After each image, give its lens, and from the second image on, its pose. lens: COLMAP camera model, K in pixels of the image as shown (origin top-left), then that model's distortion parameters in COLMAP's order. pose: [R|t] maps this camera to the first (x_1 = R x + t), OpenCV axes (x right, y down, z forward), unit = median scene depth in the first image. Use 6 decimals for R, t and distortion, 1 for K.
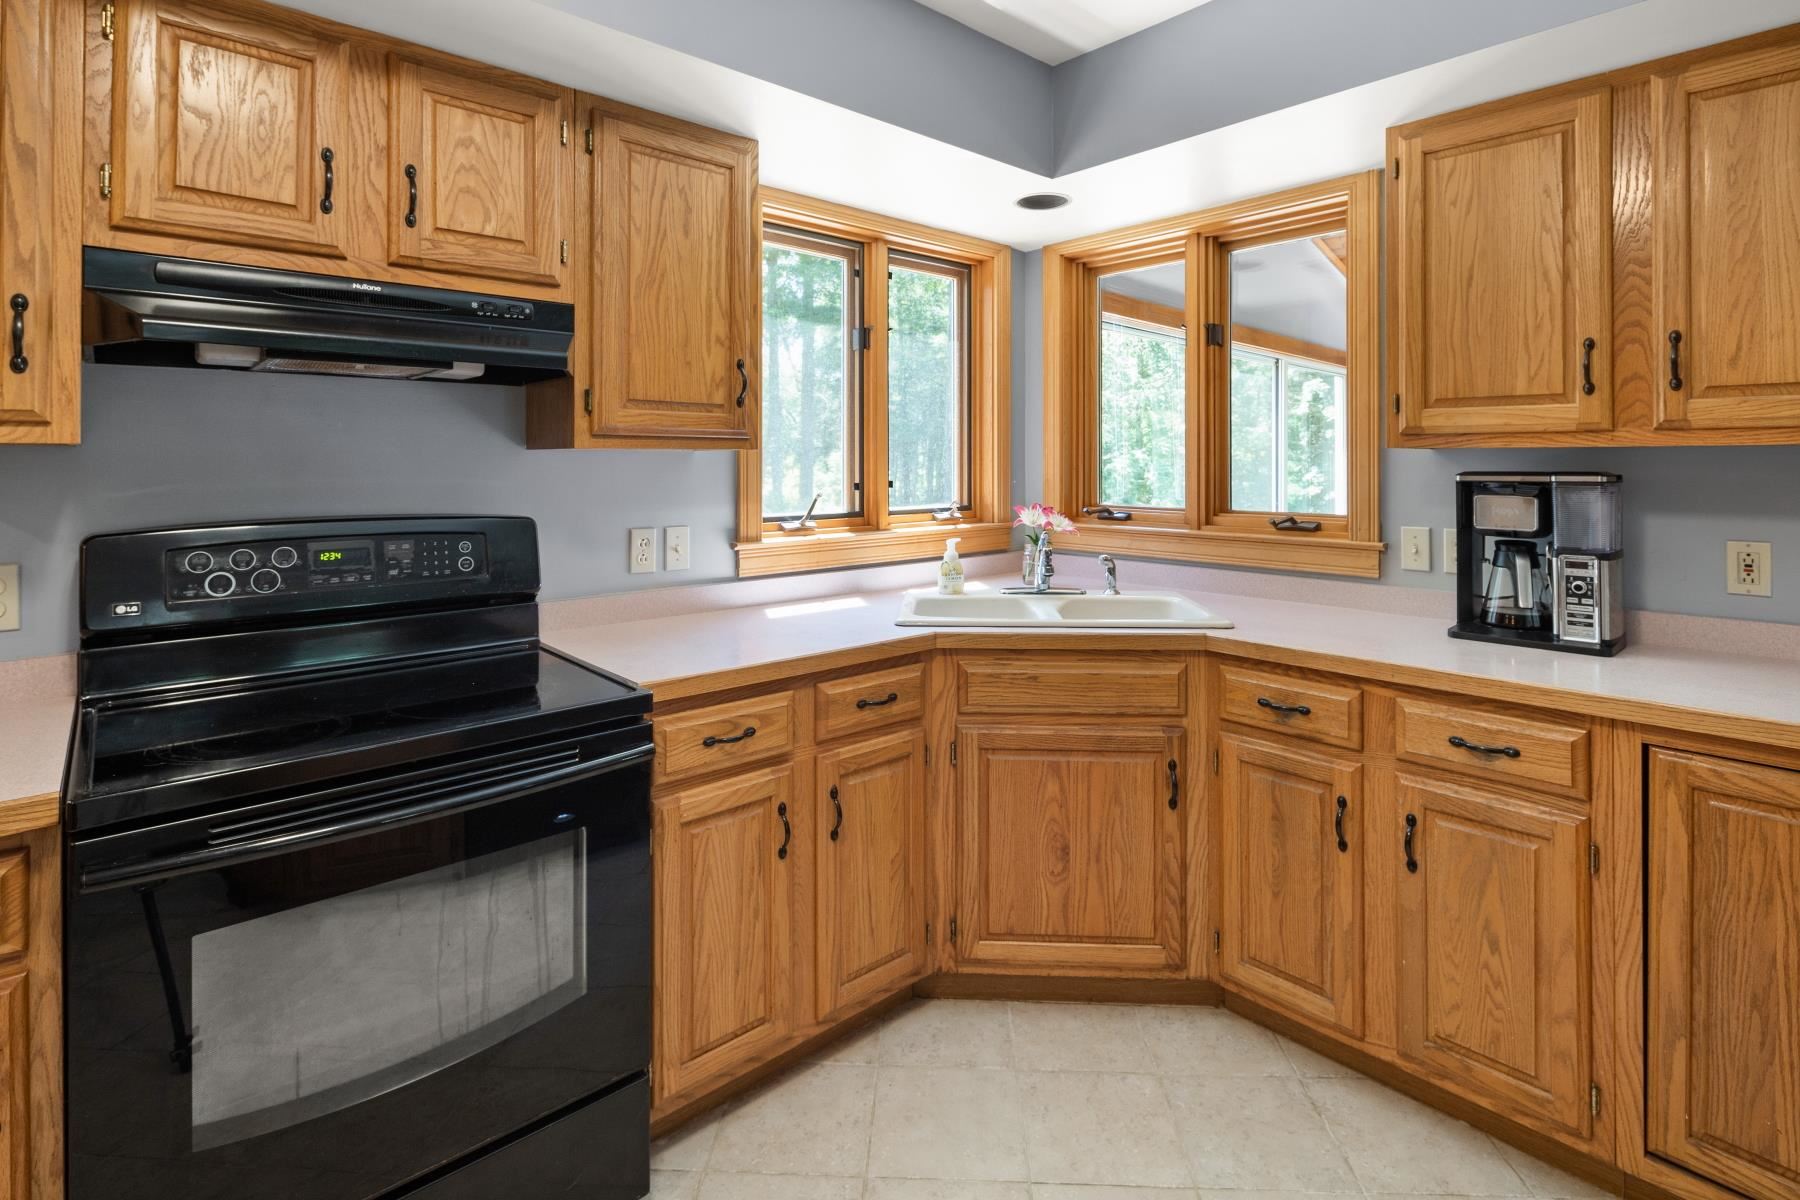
lens RADIAL K [[875.9, 0, 896.4], [0, 875.9, 449.8], [0, 0, 1]] dist [-0.001263, -0.001789]
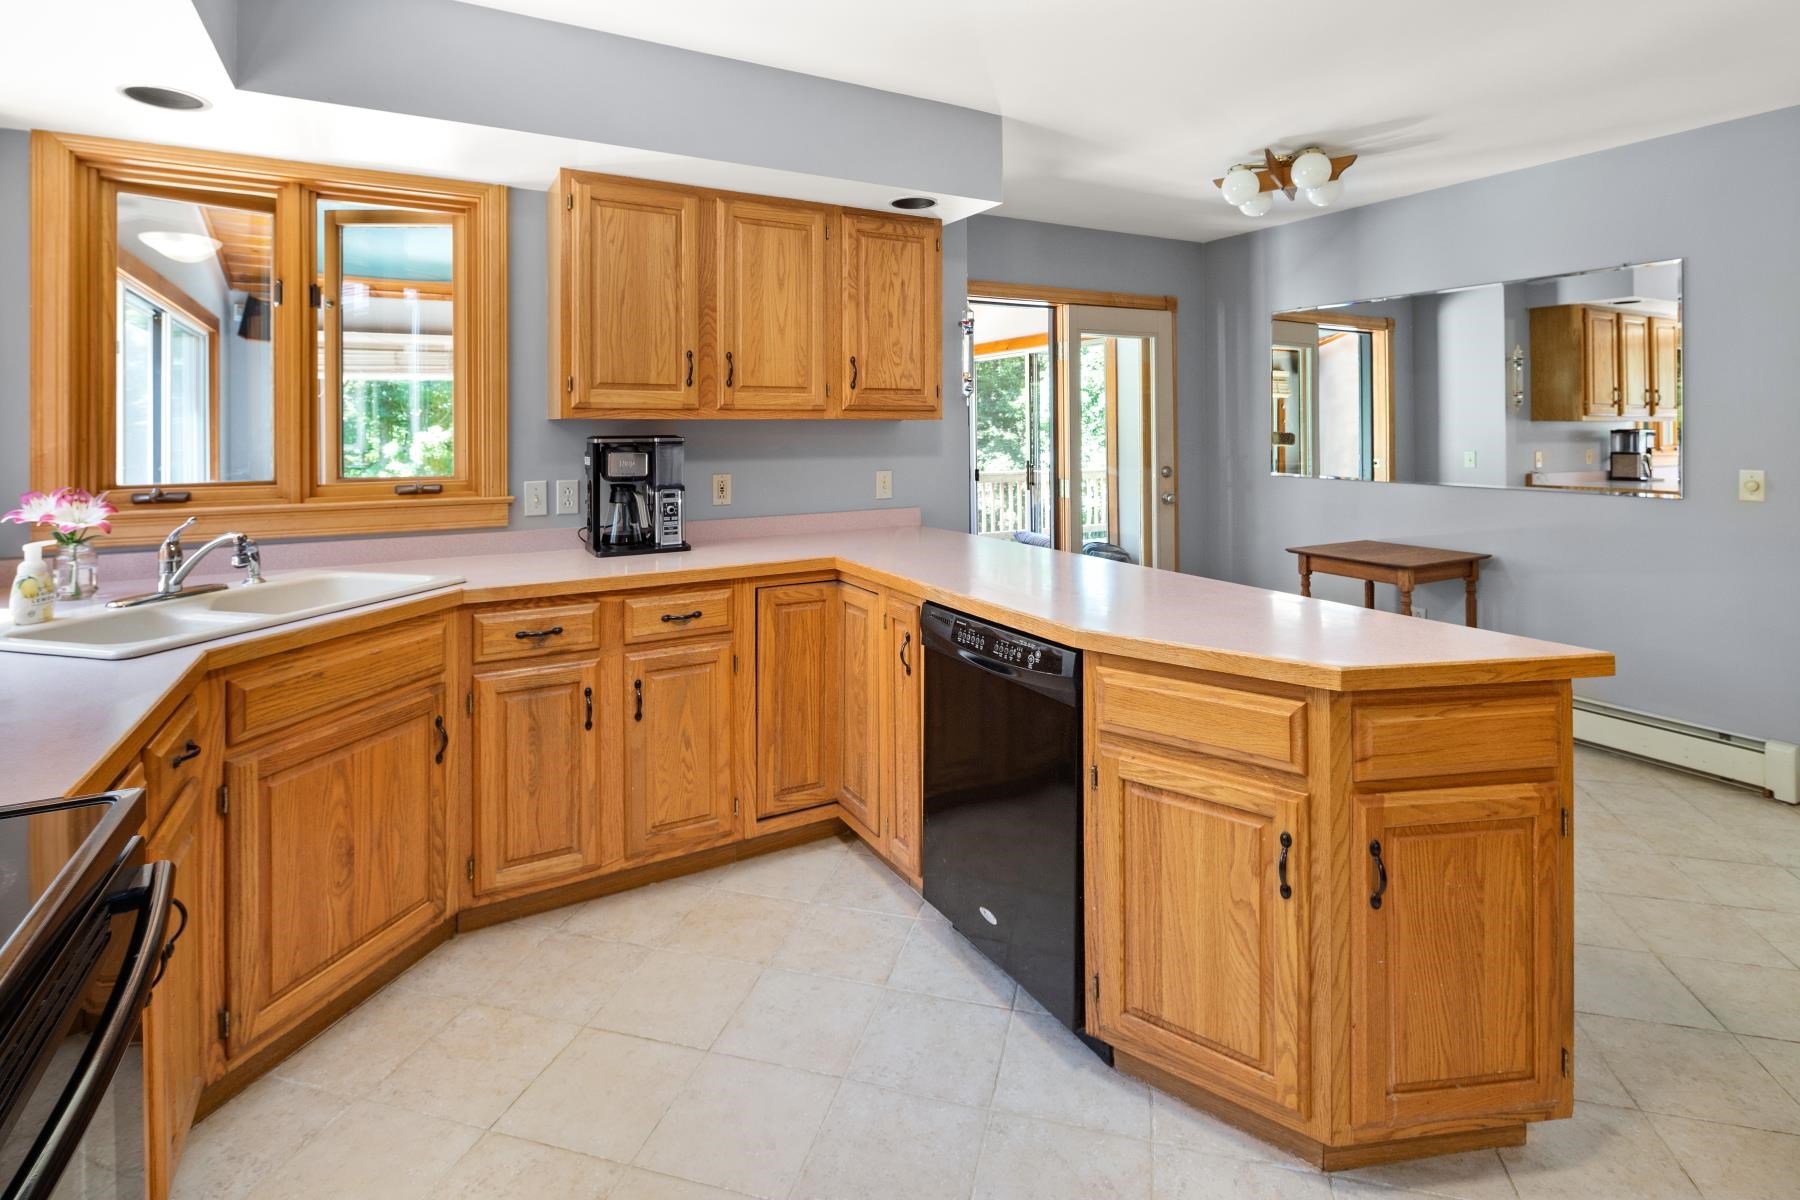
lens RADIAL K [[881.7, 0, 901.9], [0, 881.7, 417.2], [0, 0, 1]] dist [0.000028, -0.000727]
pose [[0.216568, 0.011106, 0.976204, -0.631750], [-0.009211, 0.999914, -0.009332, 0.003986], [-0.976224, -0.006971, 0.216652, 0.254266]]
